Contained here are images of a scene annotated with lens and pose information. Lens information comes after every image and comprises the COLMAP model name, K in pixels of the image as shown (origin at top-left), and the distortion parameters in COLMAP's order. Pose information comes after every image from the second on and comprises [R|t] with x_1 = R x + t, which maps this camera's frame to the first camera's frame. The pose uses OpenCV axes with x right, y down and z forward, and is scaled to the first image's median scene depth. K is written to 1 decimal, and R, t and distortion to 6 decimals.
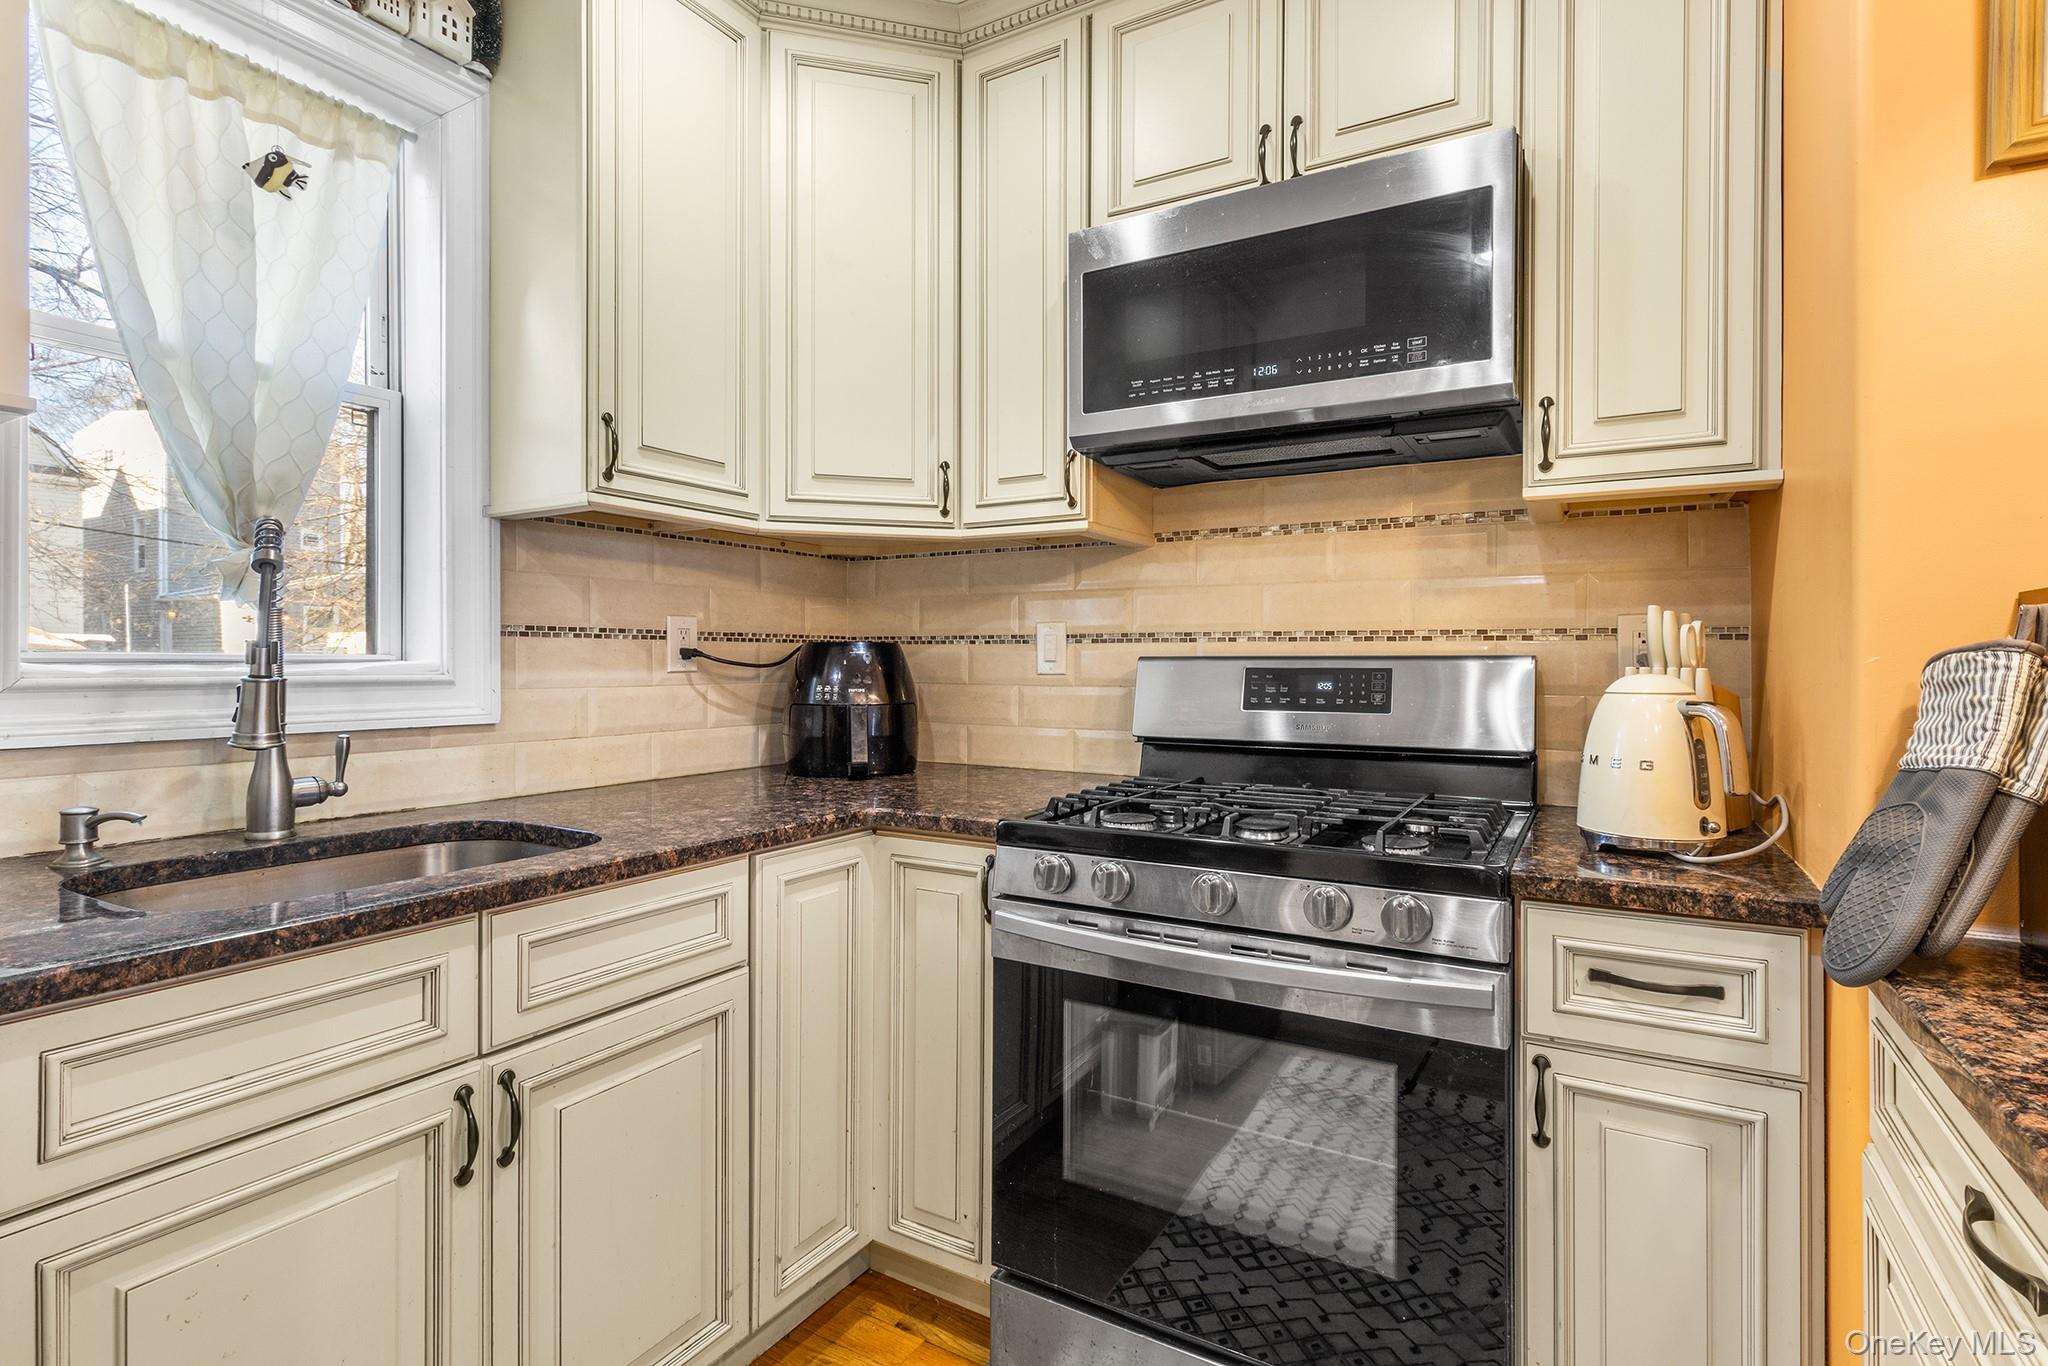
lens RADIAL K [[964.3, 0, 1055.2], [0, 964.3, 664.8], [0, 0, 1]] dist [0.002457, -0.001649]
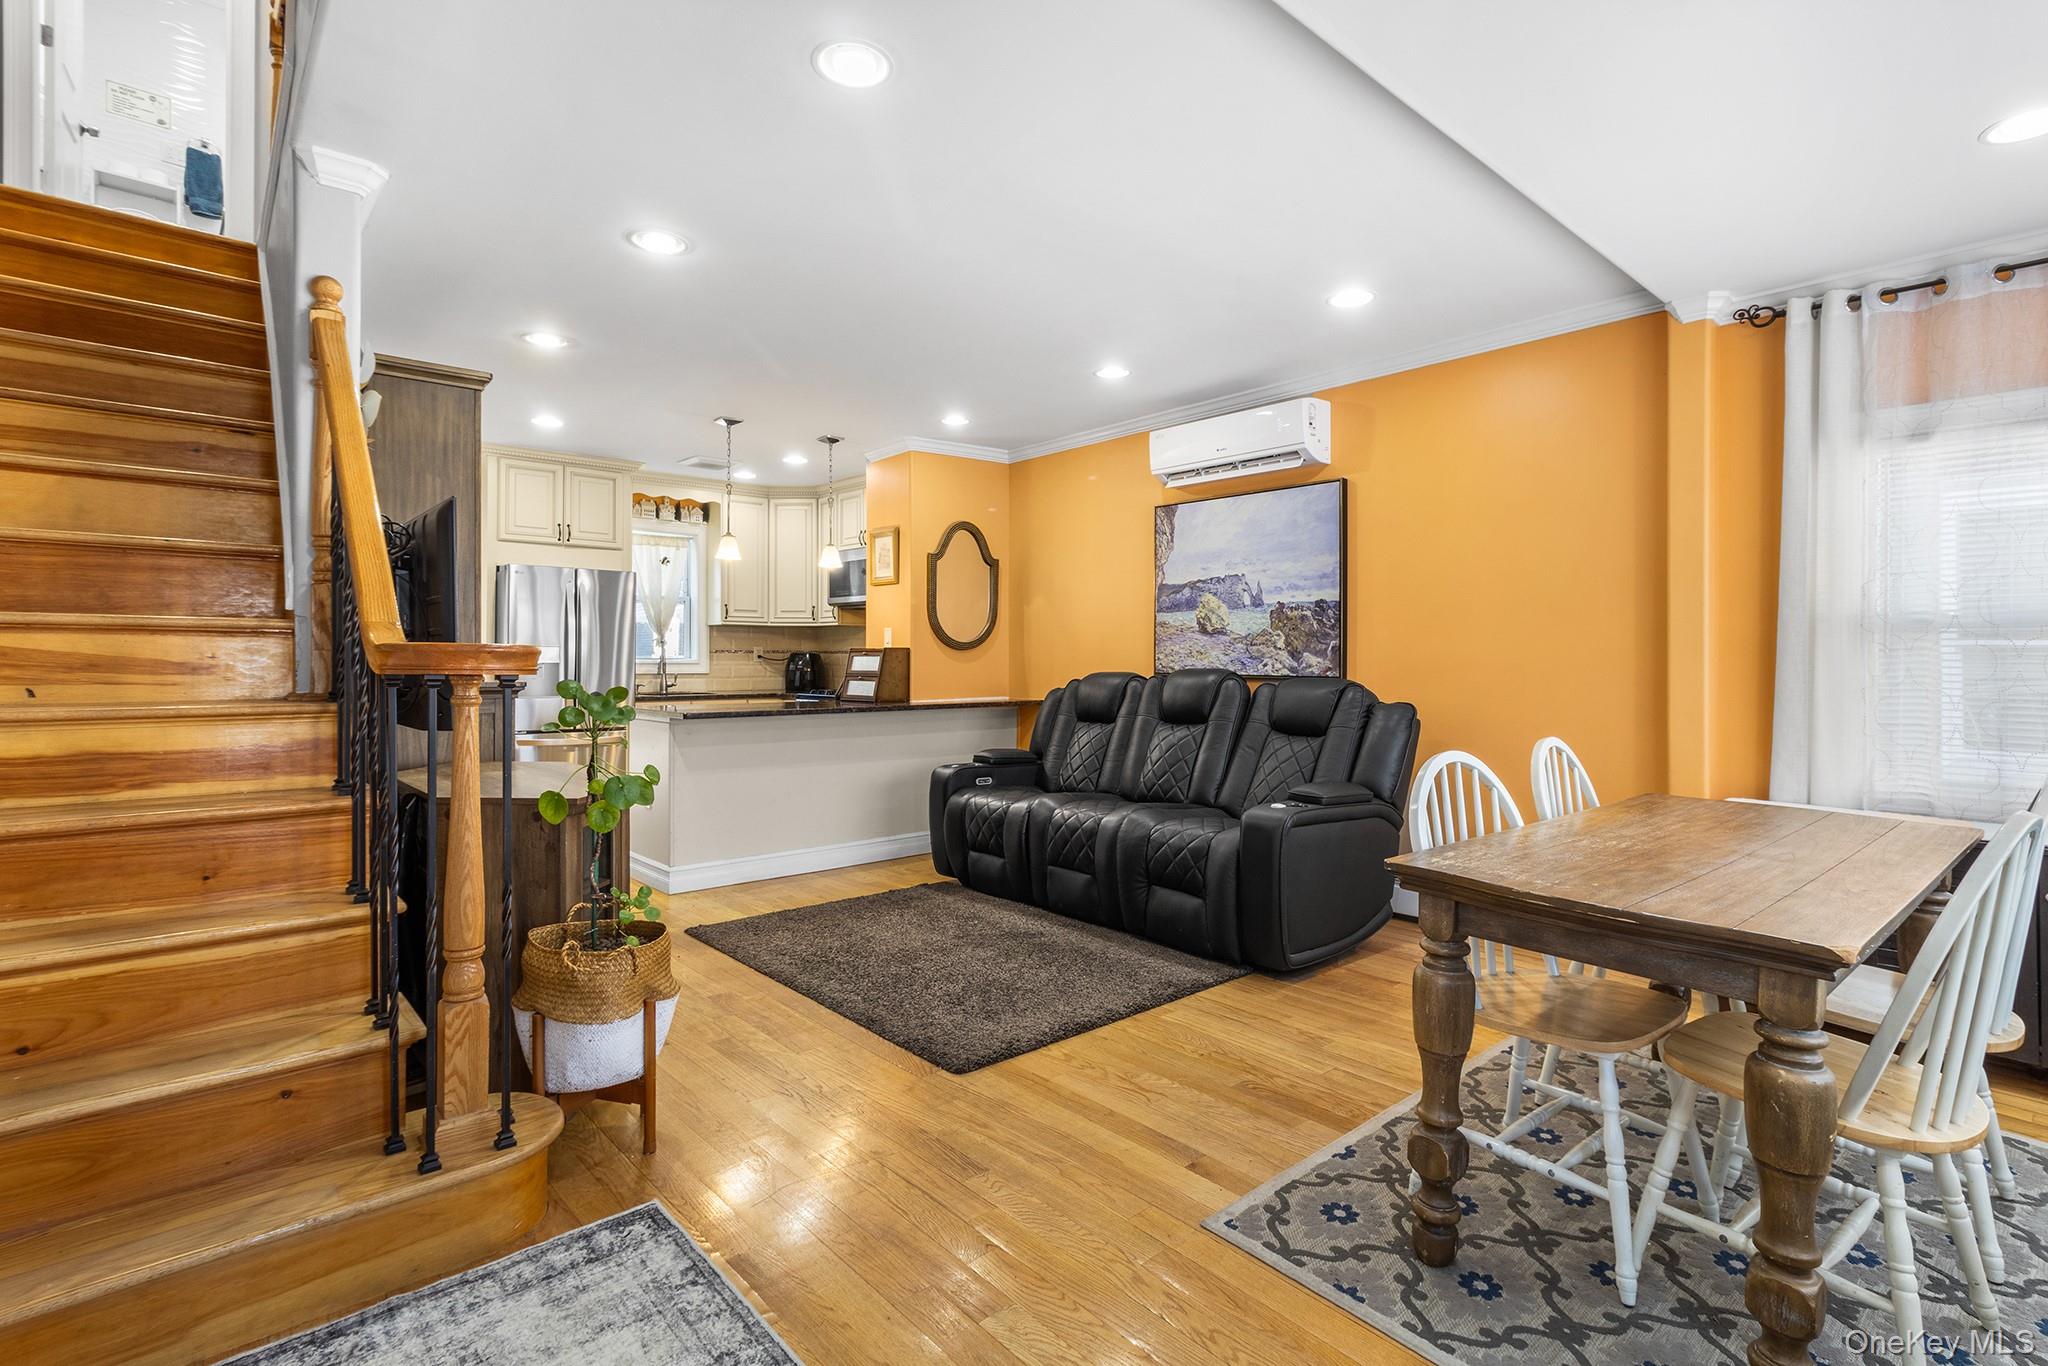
lens RADIAL K [[964.3, 0, 1053.2], [0, 964.3, 662.3], [0, 0, 1]] dist [0.002457, -0.001649]
pose [[0.949954, 0.000756, -0.312389, 2.393630], [-0.000908, 1.000000, -0.000340, 0.012167], [0.312389, 0.000607, 0.949954, -2.801884]]
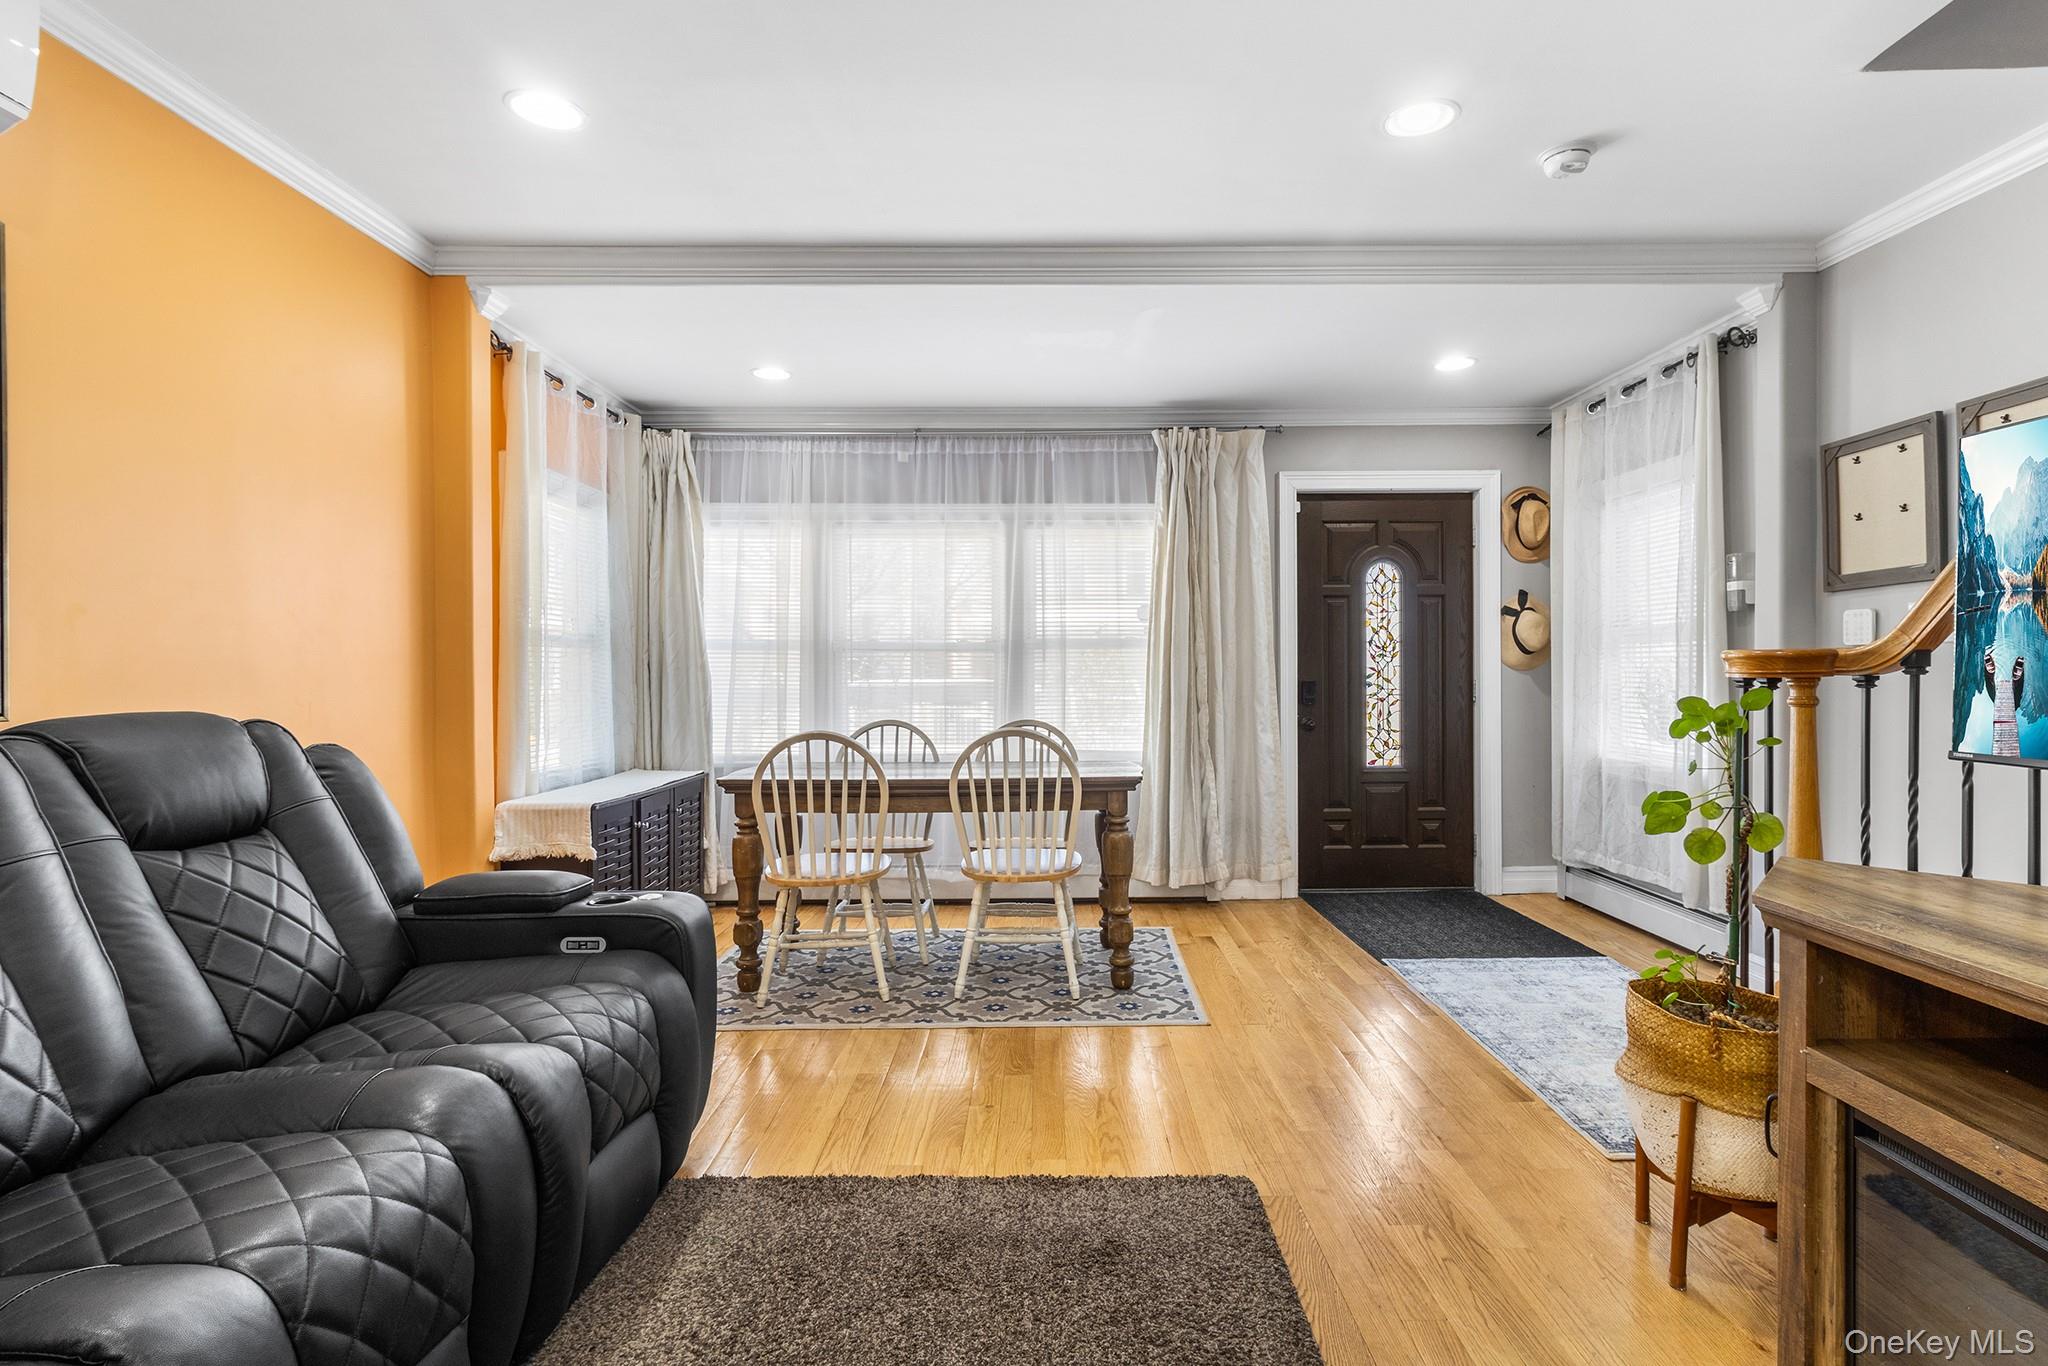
lens RADIAL K [[964.3, 0, 1055.0], [0, 964.3, 674.5], [0, 0, 1]] dist [0.002457, -0.001649]
pose [[-0.501293, -0.006134, 0.865256, 0.736188], [0.007557, 0.999906, 0.011467, 0.003951], [-0.865245, 0.012288, -0.501200, -0.428507]]
